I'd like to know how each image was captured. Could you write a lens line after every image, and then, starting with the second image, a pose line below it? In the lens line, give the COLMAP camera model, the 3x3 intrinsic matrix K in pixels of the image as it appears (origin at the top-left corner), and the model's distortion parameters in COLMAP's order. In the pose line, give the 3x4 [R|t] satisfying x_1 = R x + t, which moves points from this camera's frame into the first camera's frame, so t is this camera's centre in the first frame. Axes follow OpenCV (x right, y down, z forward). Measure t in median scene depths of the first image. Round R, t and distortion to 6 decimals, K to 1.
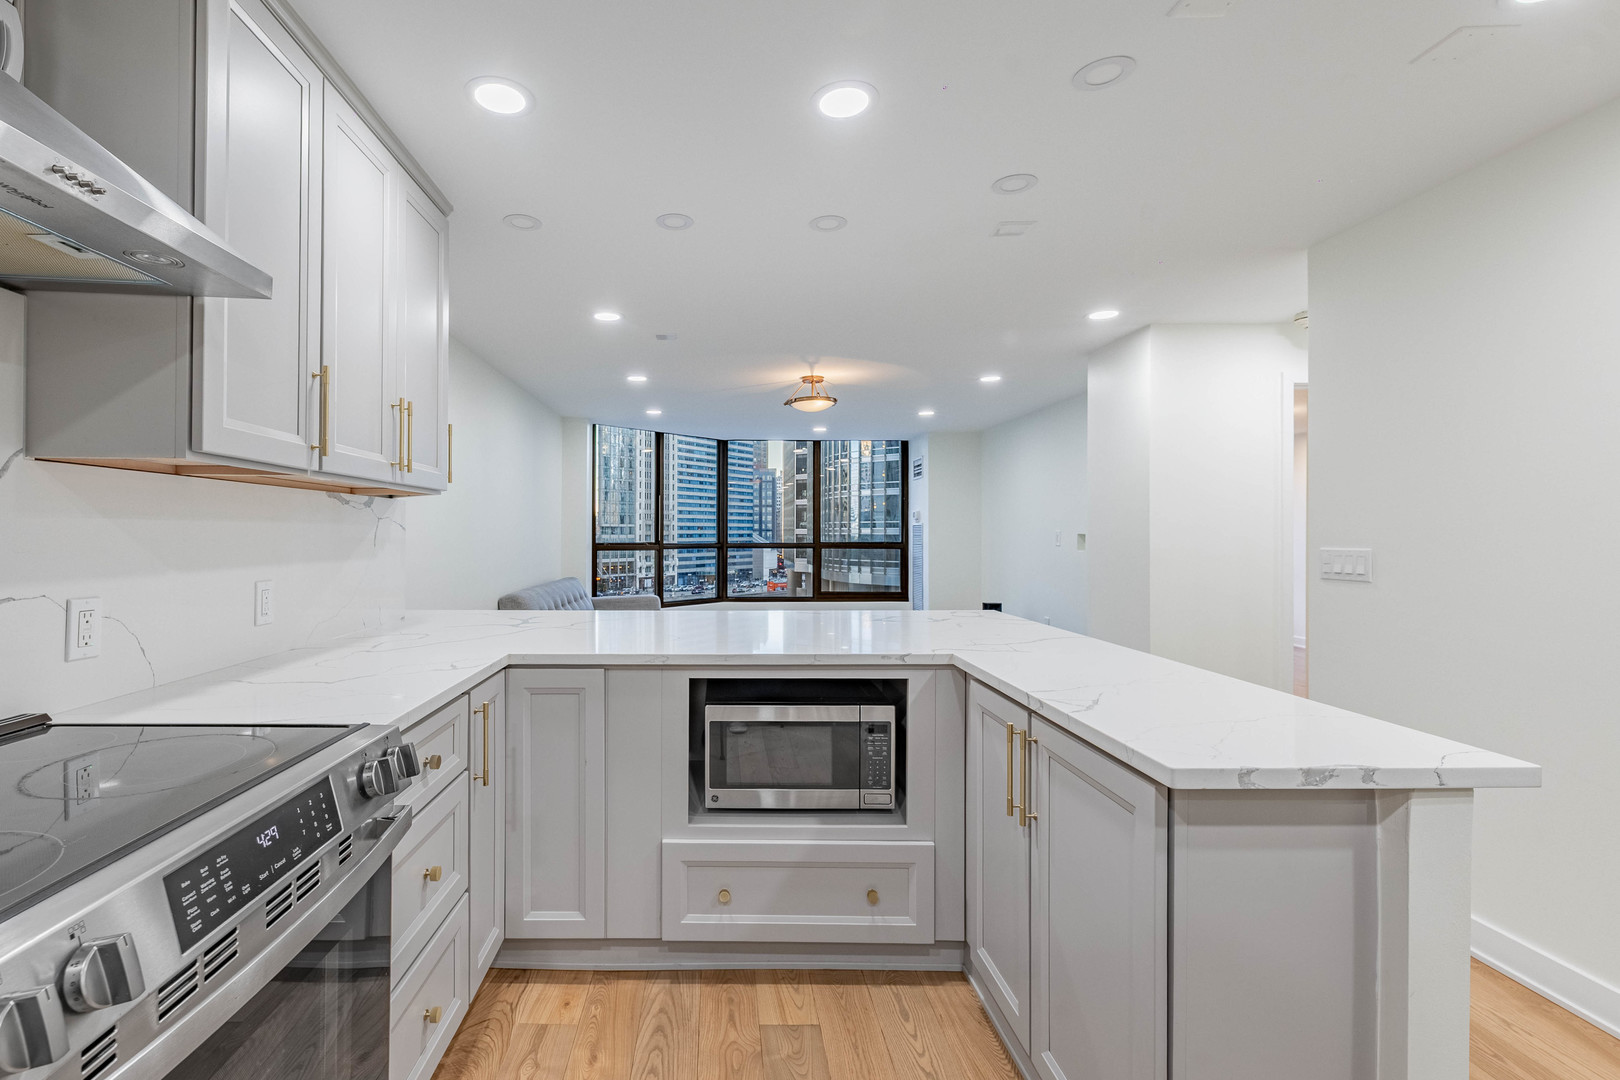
lens RADIAL K [[732.5, 0, 714.0], [0, 732.5, 536.2], [0, 0, 1]] dist [0.003837, 0.000376]
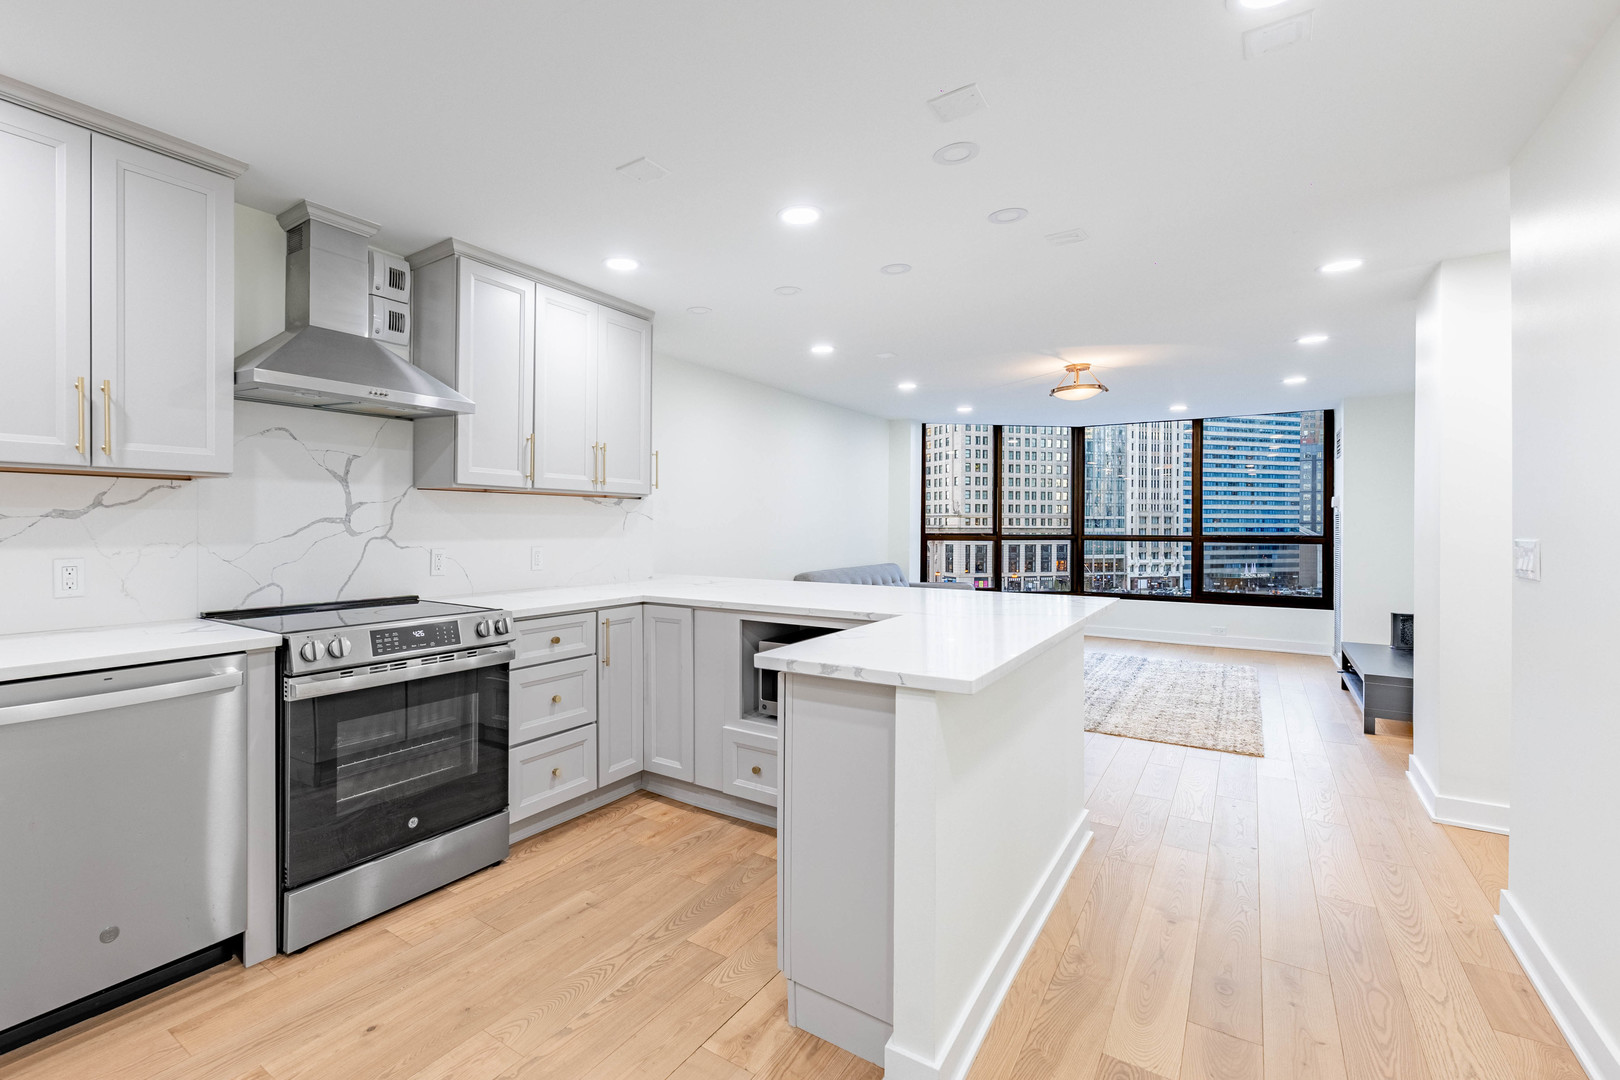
lens RADIAL K [[864.9, 0, 810.0], [0, 864.9, 540.0], [0, 0, 1]] dist [-0.000772, 0.000094]
pose [[0.804738, 0.010072, -0.593545, 0.543293], [-0.004572, 0.999932, 0.010768, 0.007335], [0.593613, -0.005952, 0.804729, -0.153417]]
